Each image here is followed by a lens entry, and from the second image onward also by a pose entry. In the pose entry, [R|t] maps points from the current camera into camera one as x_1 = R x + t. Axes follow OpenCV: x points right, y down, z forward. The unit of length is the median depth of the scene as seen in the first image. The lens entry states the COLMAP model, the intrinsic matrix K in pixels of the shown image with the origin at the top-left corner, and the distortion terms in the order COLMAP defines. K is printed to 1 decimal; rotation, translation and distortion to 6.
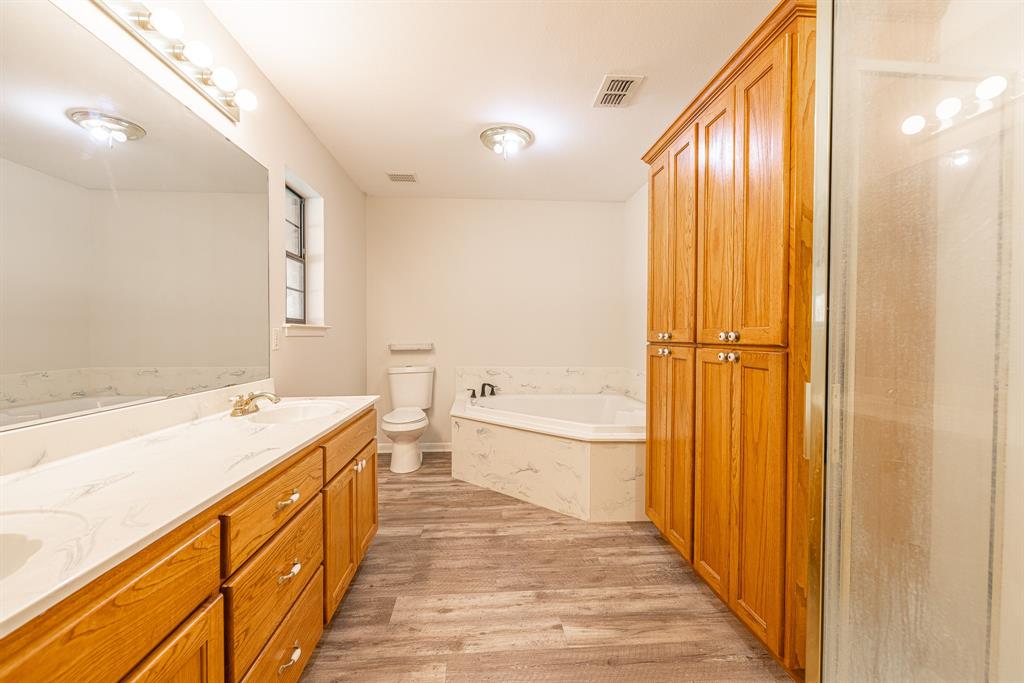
lens RADIAL K [[429.5, 0, 510.8], [0, 429.5, 343.1], [0, 0, 1]] dist [-0.000128, -0.000594]
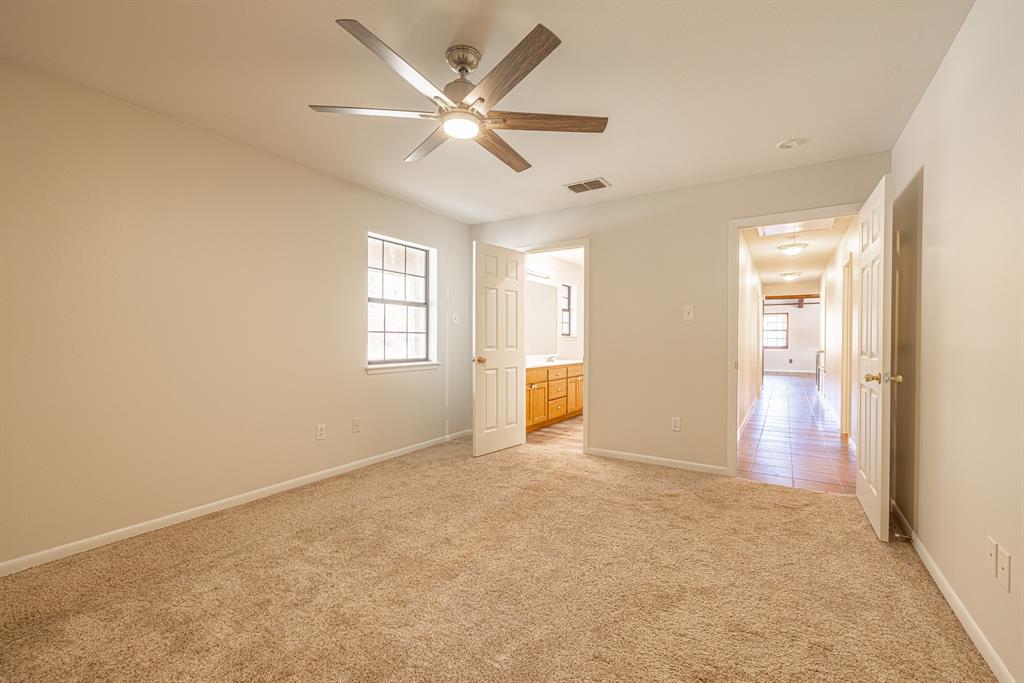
lens RADIAL K [[429.5, 0, 510.8], [0, 429.5, 343.1], [0, 0, 1]] dist [-0.000128, -0.000594]
pose [[0.801955, 0.003492, -0.597375, 0.794134], [-0.010479, 0.999911, -0.008223, 0.027338], [0.597293, 0.012855, 0.801920, -1.309382]]
